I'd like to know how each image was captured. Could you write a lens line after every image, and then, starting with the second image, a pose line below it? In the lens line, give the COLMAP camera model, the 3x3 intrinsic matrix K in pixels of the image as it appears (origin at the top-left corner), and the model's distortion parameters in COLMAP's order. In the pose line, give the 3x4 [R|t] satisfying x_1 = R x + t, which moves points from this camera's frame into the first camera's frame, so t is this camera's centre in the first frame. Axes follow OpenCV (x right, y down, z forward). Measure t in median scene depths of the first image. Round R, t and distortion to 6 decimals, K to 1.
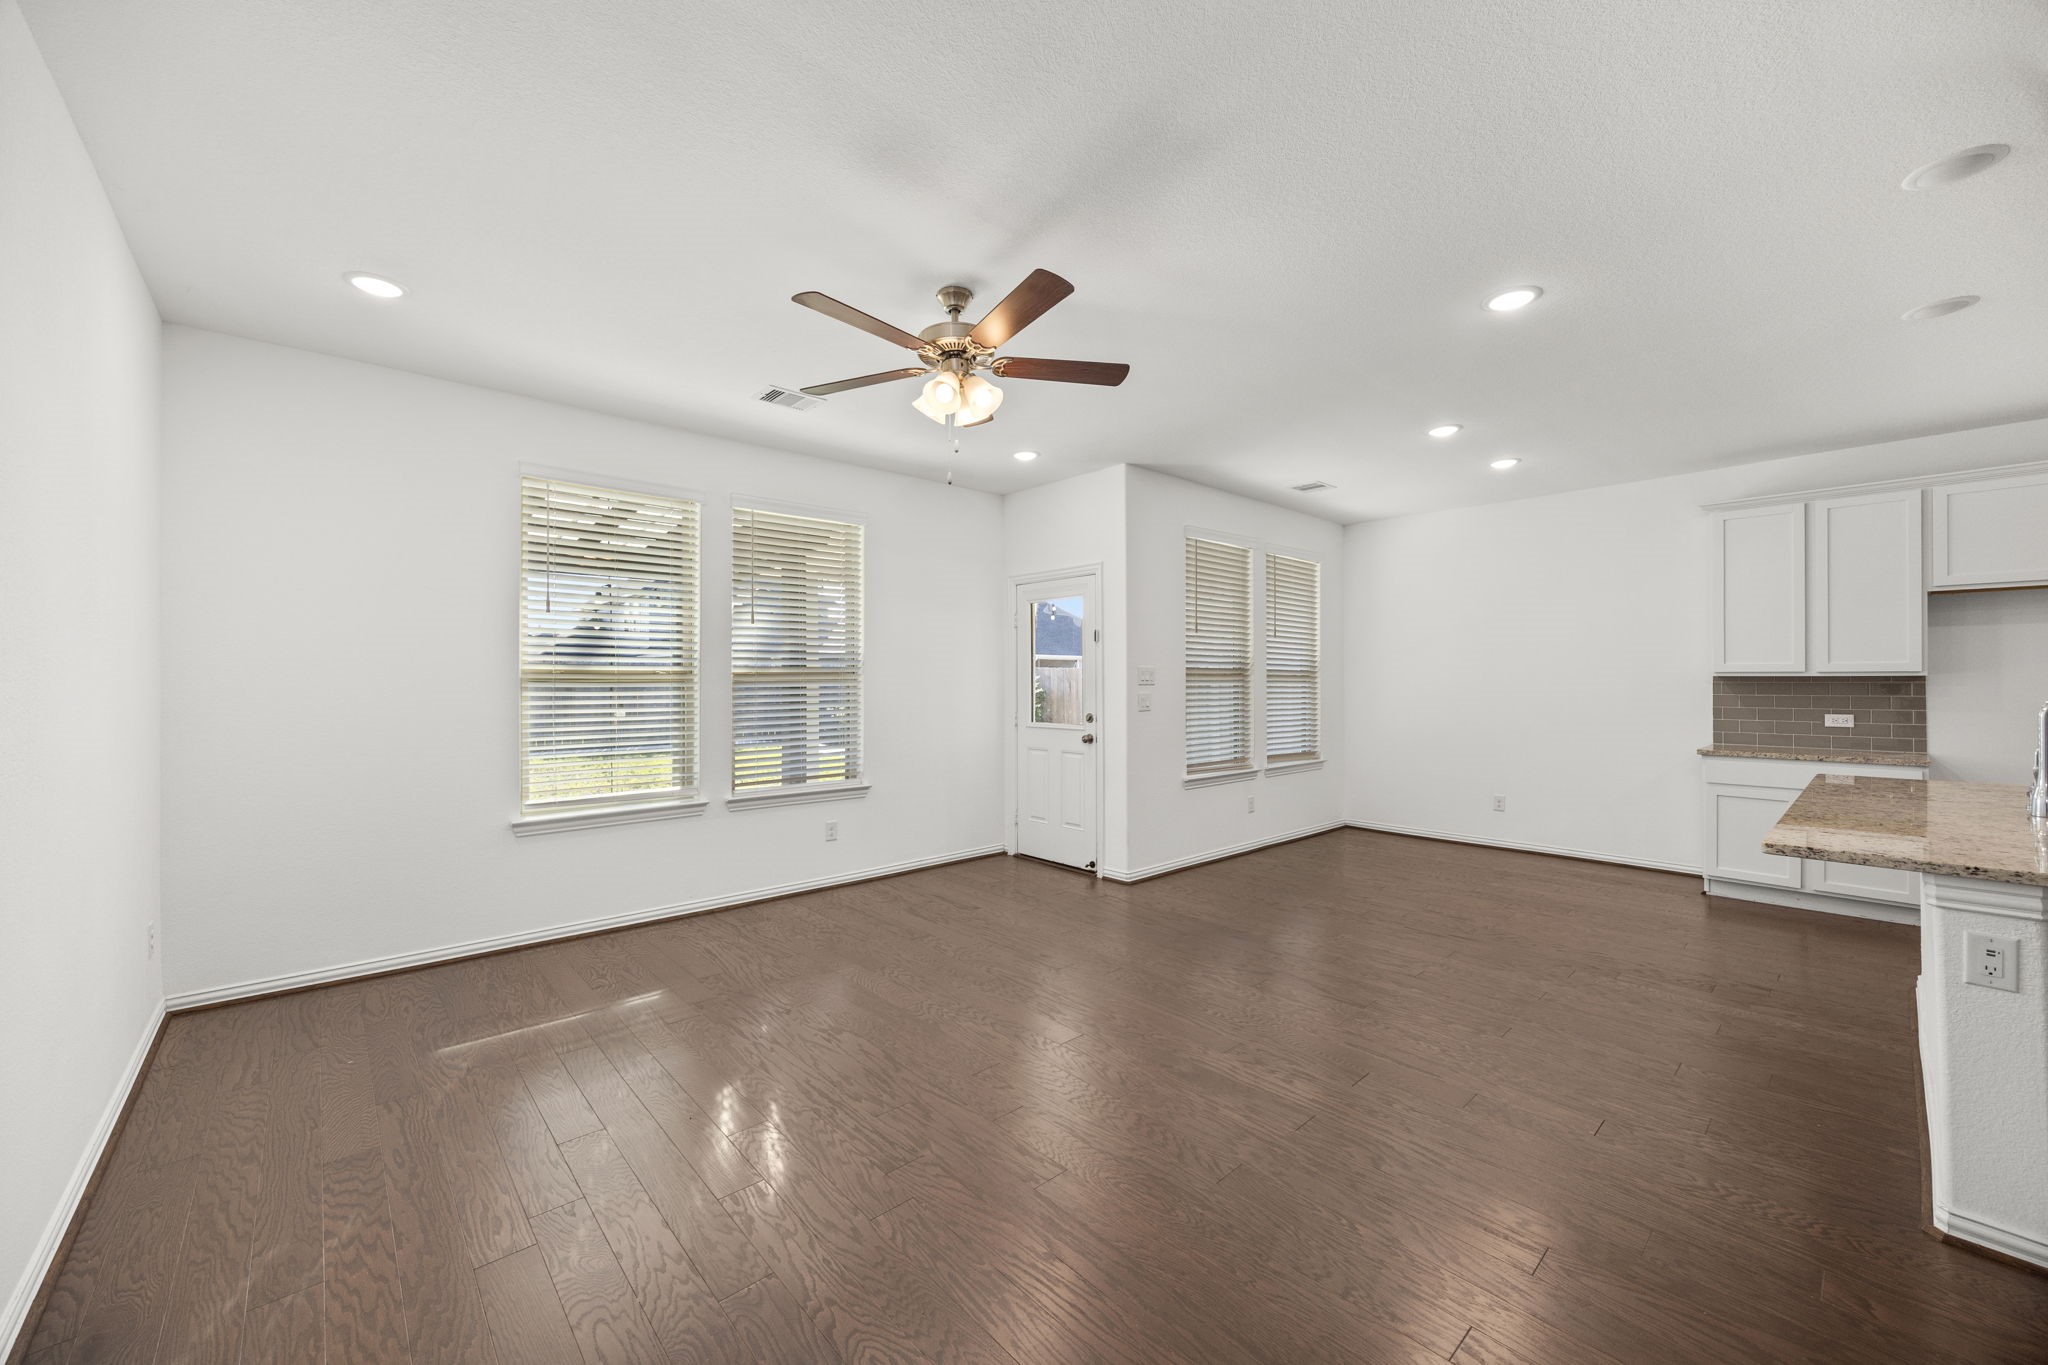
lens RADIAL K [[783.3, 0, 1013.6], [0, 783.3, 678.6], [0, 0, 1]] dist [-0.000111, 0.000348]
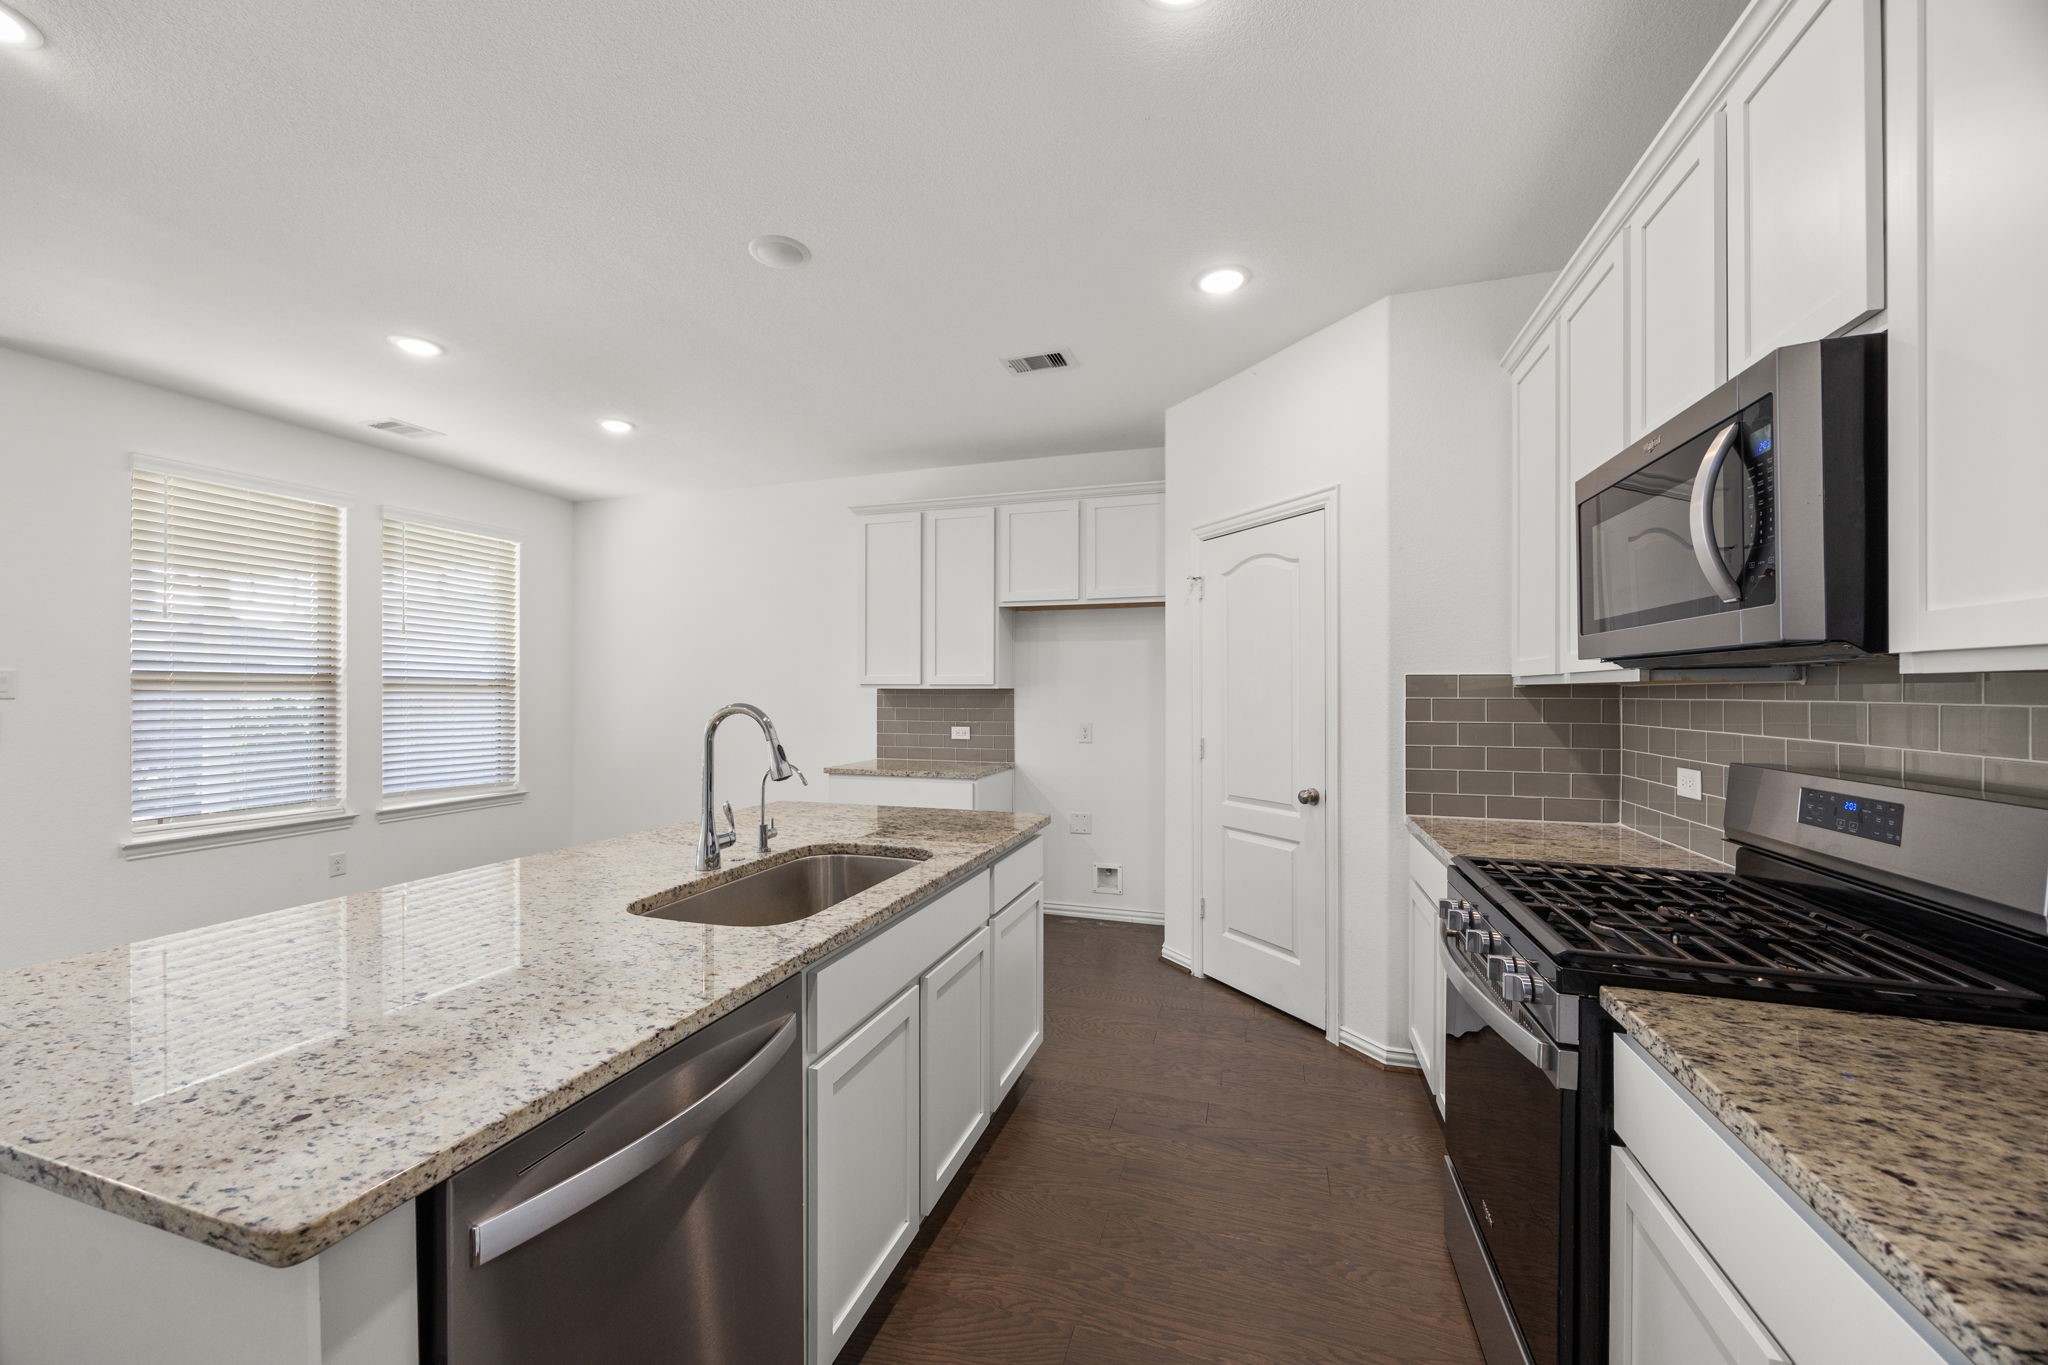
lens RADIAL K [[783.3, 0, 1023.8], [0, 783.3, 685.9], [0, 0, 1]] dist [-0.000111, 0.000348]
pose [[0.862167, 0.007328, 0.506571, 0.626571], [-0.003803, 0.999961, -0.007993, 0.000462], [-0.506610, 0.004965, 0.862161, 0.089741]]
